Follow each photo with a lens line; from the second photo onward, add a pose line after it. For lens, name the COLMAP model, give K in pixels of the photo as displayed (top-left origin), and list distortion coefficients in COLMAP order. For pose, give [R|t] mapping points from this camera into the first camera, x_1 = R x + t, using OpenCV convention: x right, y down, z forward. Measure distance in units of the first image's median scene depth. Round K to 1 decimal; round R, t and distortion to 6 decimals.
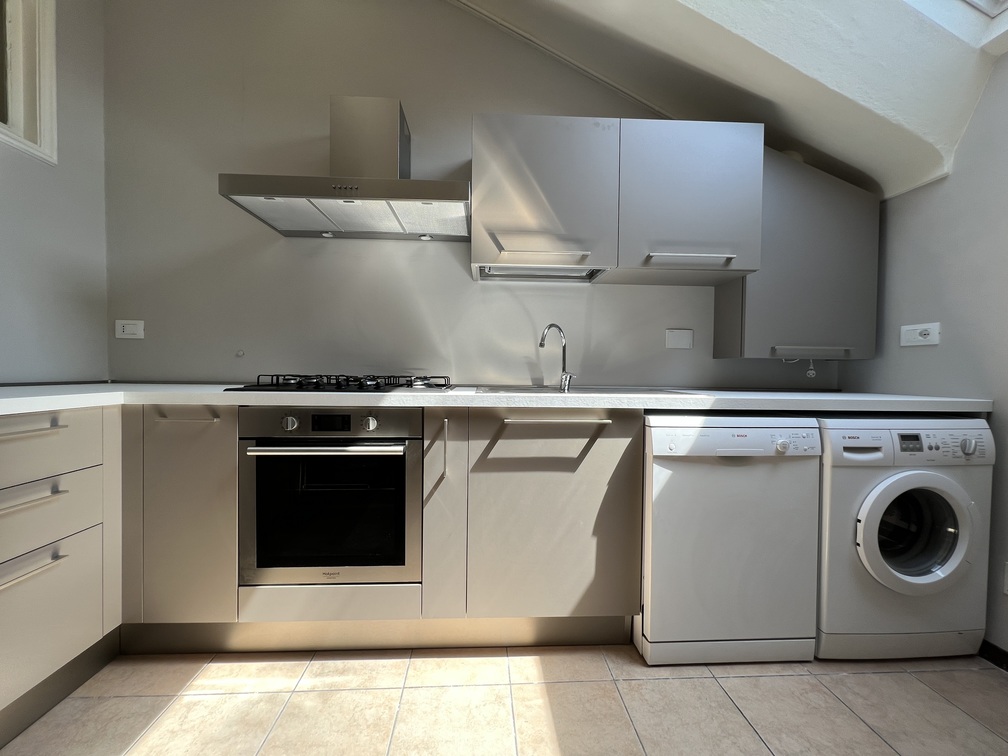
lens RADIAL K [[402.5, 0, 504.0], [0, 402.5, 378.0], [0, 0, 1]] dist [-0.000465, -0.000301]
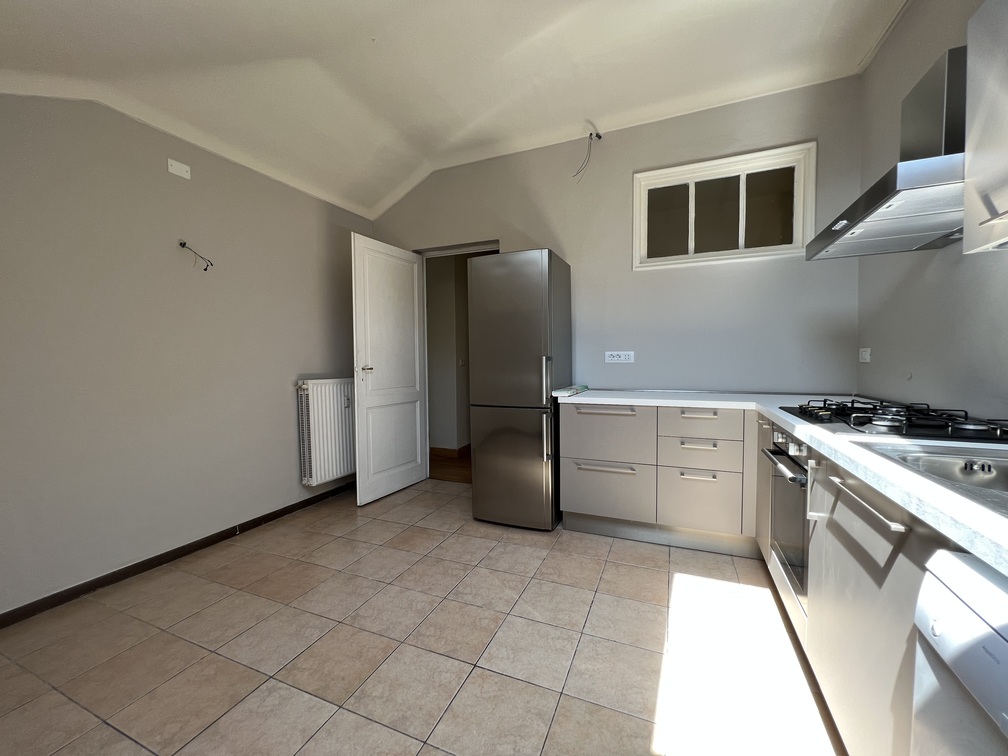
lens RADIAL K [[404.3, 0, 504.0], [0, 404.3, 378.0], [0, 0, 1]] dist [-0.010720, -0.000052]
pose [[-0.440818, 0.030032, -0.897094, 0.996222], [-0.015234, 0.999046, 0.040931, -0.114876], [0.897467, 0.031710, -0.439940, 0.739739]]
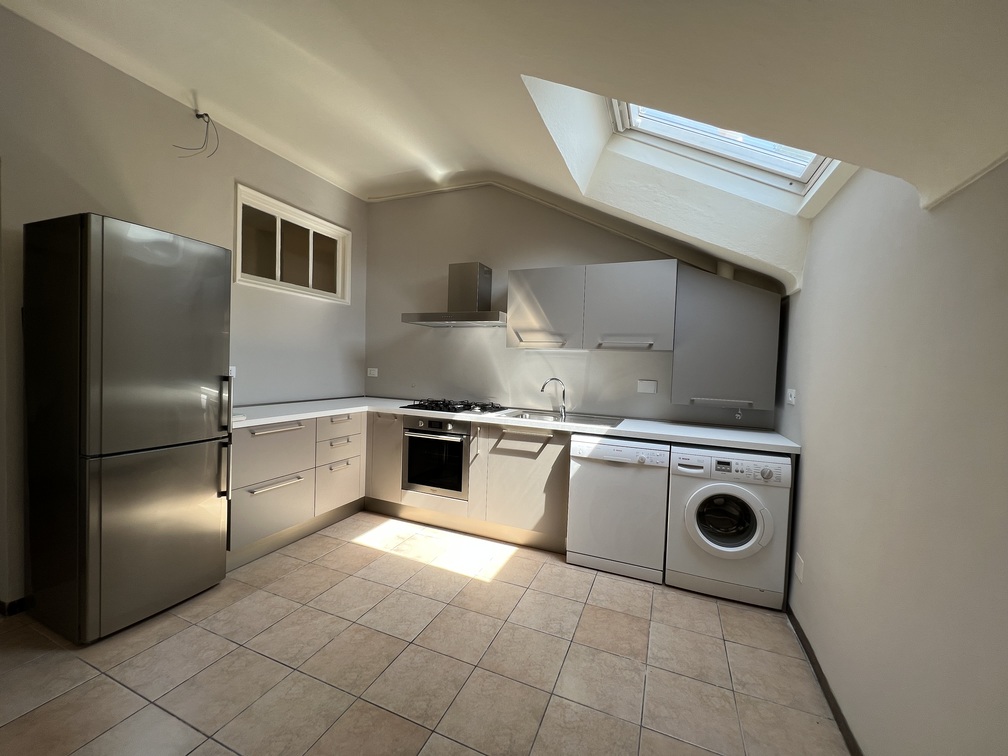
lens RADIAL K [[402.5, 0, 504.0], [0, 402.5, 378.0], [0, 0, 1]] dist [-0.000465, -0.000301]
pose [[0.899843, 0.034138, -0.434876, 0.899034], [-0.032974, 0.999404, 0.010225, -0.189224], [0.434966, 0.005138, 0.900432, -0.888116]]
